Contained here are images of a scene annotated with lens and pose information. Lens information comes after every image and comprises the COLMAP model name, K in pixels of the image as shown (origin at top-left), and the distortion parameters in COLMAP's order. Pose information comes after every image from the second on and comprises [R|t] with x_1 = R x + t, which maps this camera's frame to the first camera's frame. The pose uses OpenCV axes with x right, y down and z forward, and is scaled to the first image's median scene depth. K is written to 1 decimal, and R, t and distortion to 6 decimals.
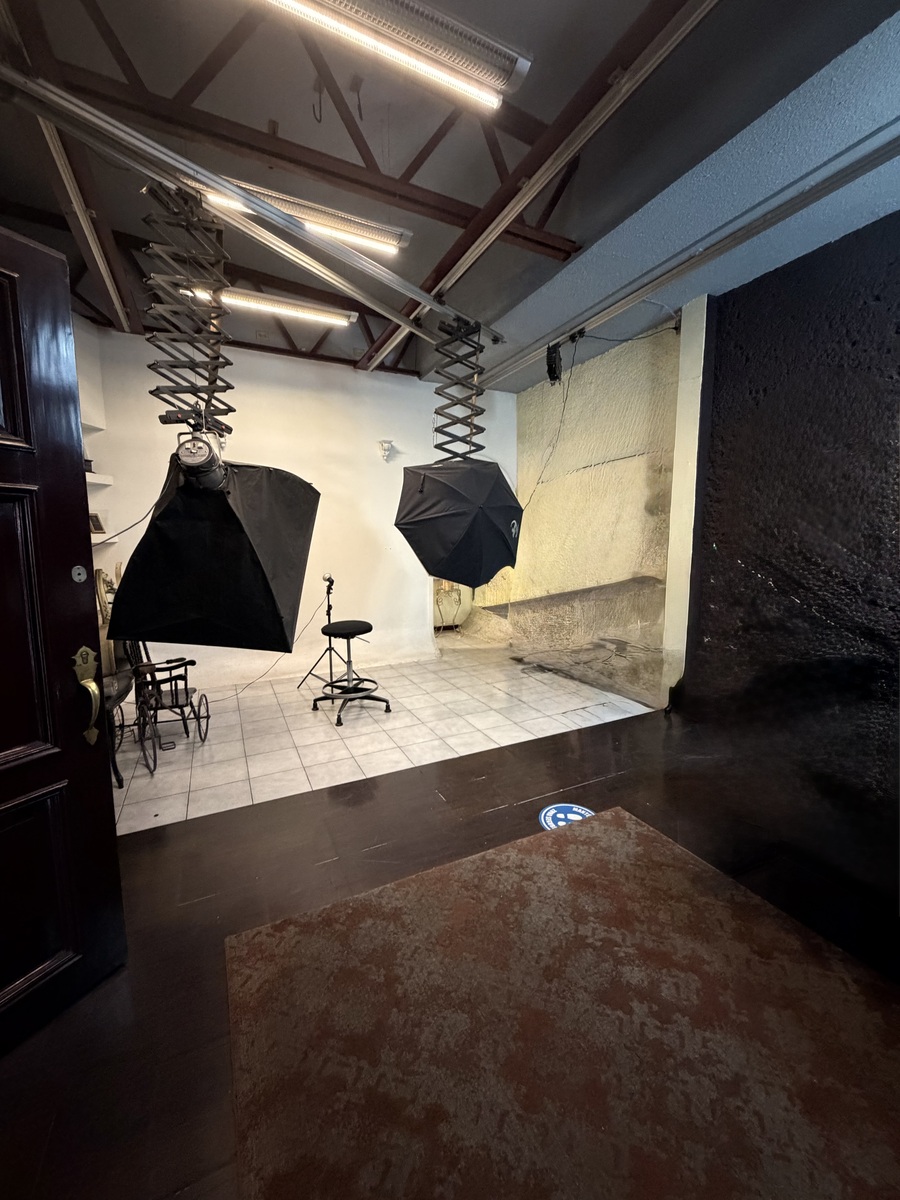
lens RADIAL K [[477.6, 0, 448.8], [0, 477.6, 595.7], [0, 0, 1]] dist [0.000370, -0.000158]
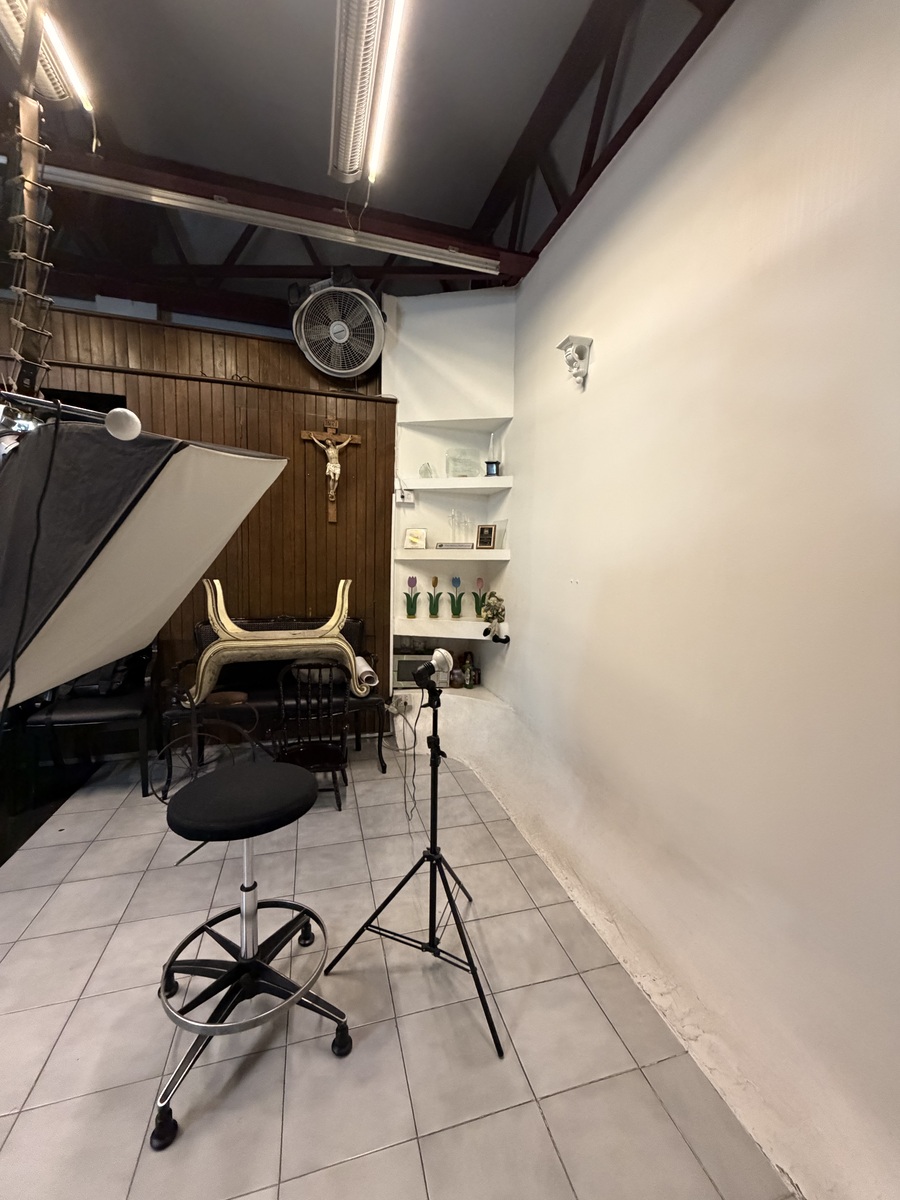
lens RADIAL K [[477.6, 0, 448.8], [0, 477.6, 595.7], [0, 0, 1]] dist [0.000370, -0.000158]
pose [[-0.170623, 0.080884, -0.982011, 0.152384], [-0.138390, 0.984779, 0.105157, -0.204448], [0.975570, 0.153843, -0.156832, 1.697228]]
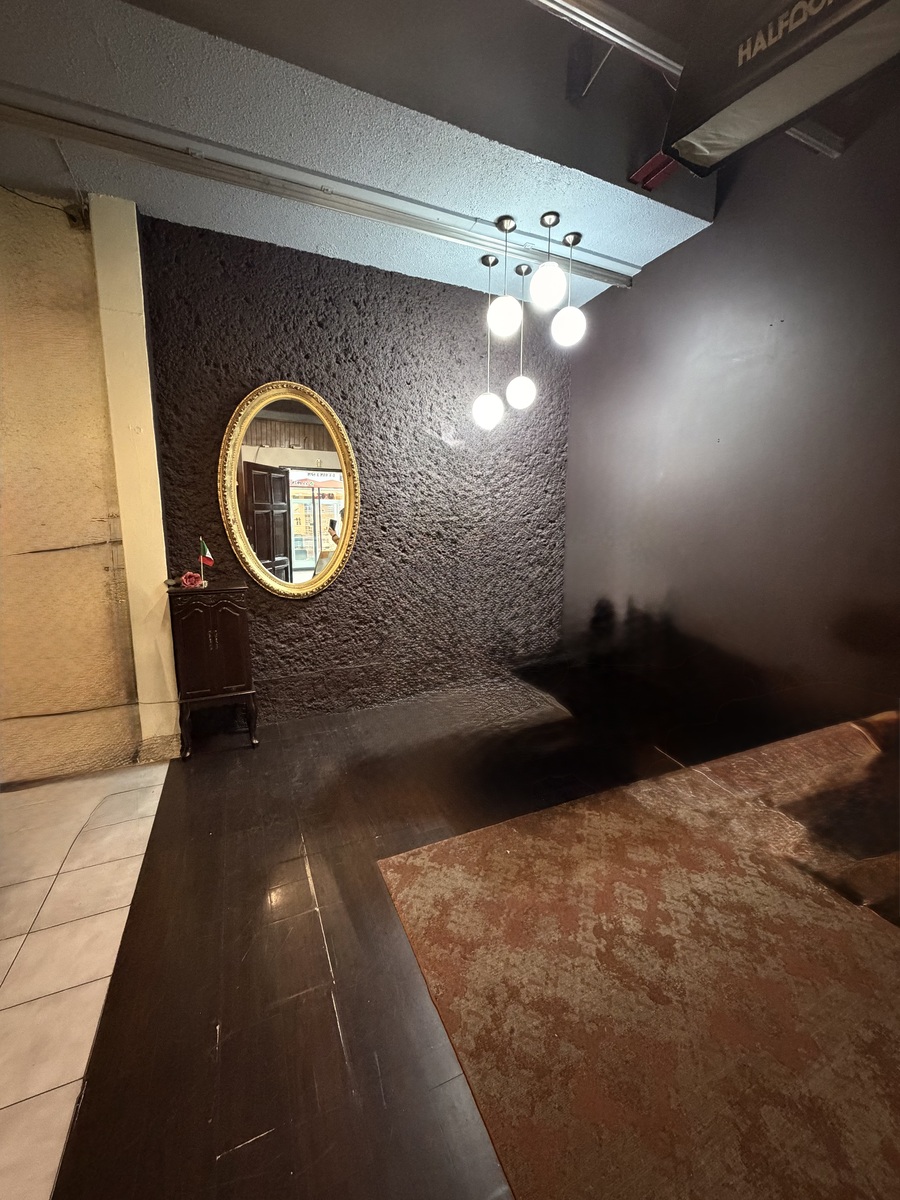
lens RADIAL K [[477.6, 0, 448.8], [0, 477.6, 595.7], [0, 0, 1]] dist [0.000370, -0.000158]
pose [[0.032239, -0.137259, 0.990010, -0.353066], [0.122946, 0.983547, 0.132359, -0.087702], [-0.991890, 0.117451, 0.048584, 0.727528]]
